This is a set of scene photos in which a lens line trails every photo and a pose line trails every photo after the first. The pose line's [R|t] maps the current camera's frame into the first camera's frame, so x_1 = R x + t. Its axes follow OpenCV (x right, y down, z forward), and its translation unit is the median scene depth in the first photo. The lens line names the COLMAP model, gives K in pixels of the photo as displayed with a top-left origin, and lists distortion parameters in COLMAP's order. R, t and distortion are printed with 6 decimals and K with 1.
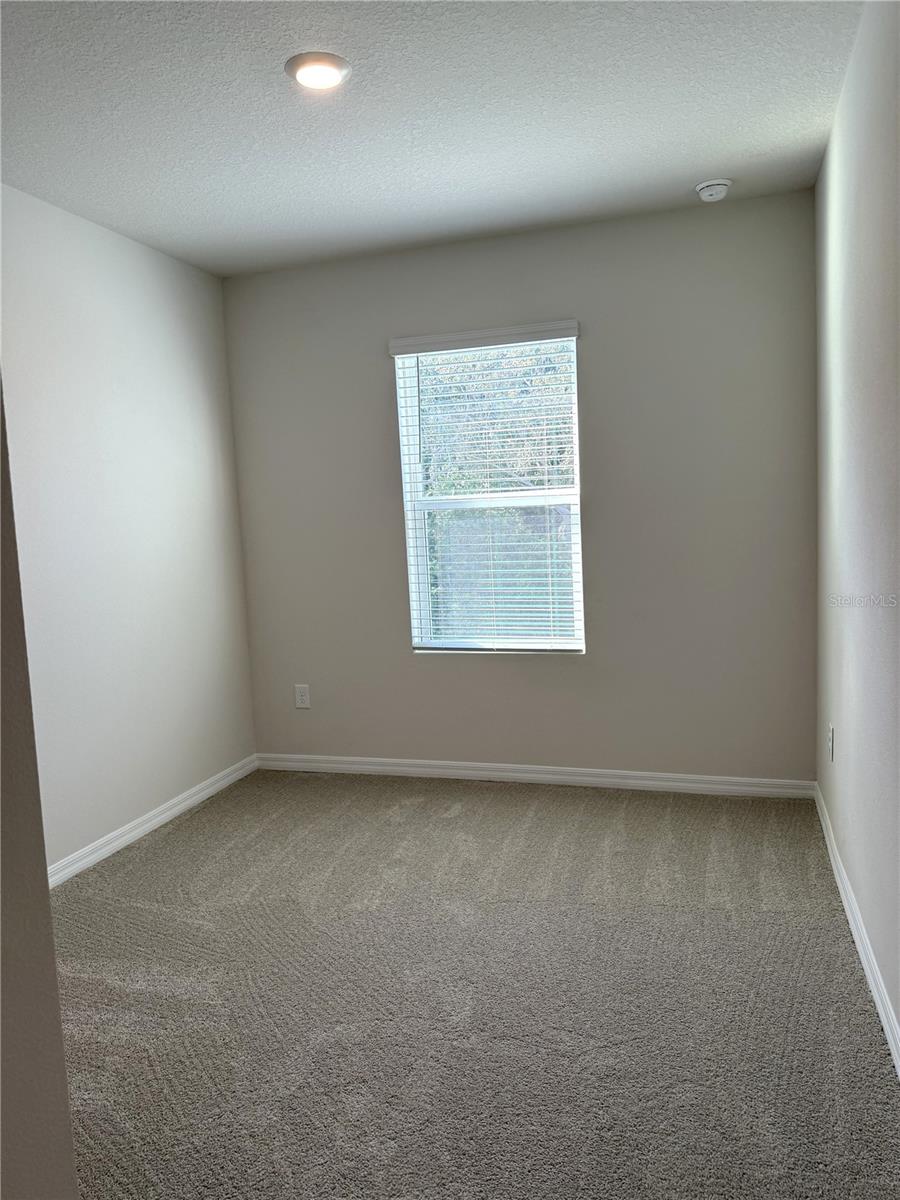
lens RADIAL K [[834.7, 0, 450.0], [0, 834.7, 600.0], [0, 0, 1]] dist [0.000230, -0.000038]
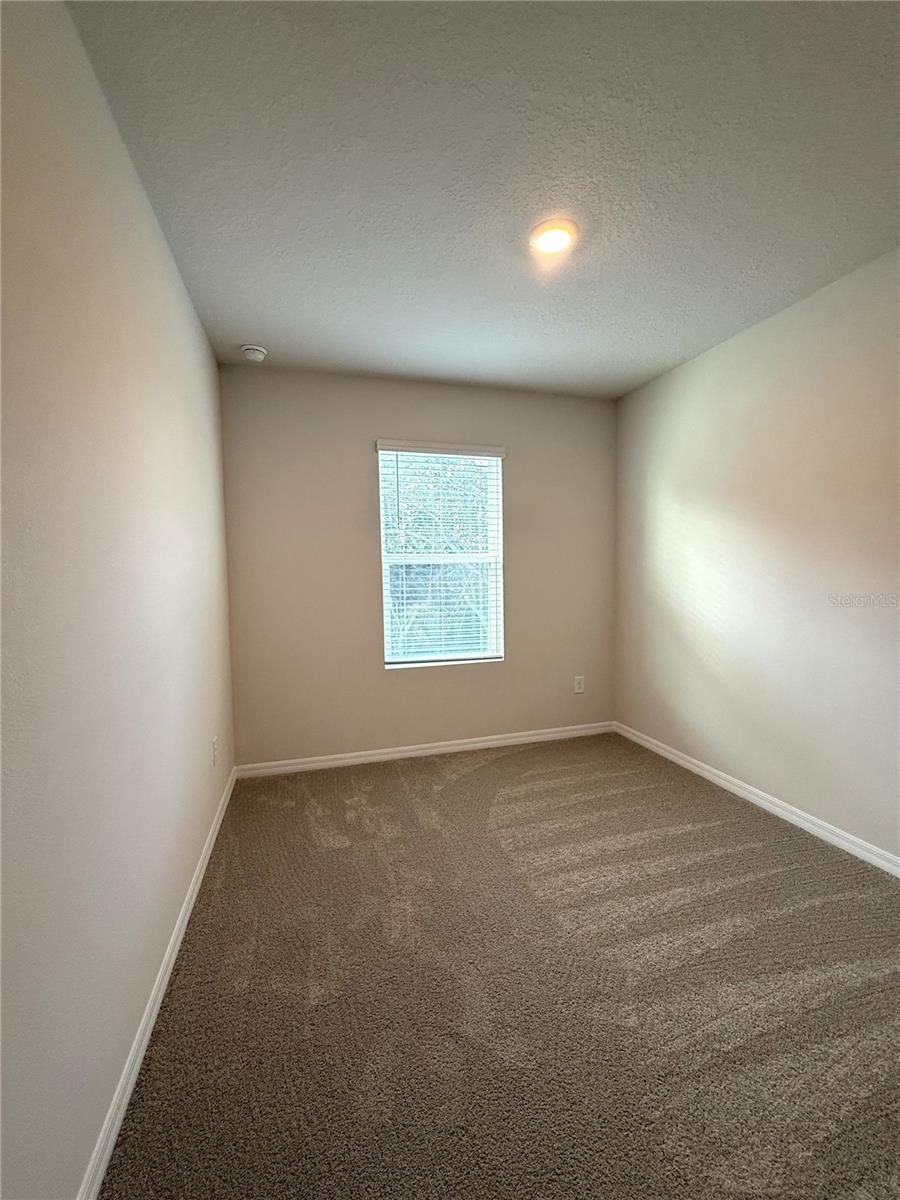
lens RADIAL K [[485.9, 0, 450.0], [0, 485.9, 600.0], [0, 0, 1]] dist [0.000066, -0.000004]
pose [[0.829120, 0.008004, 0.559013, -0.421957], [0.045090, 0.995683, -0.081133, 0.024514], [-0.557249, 0.092474, 0.825180, 0.295837]]
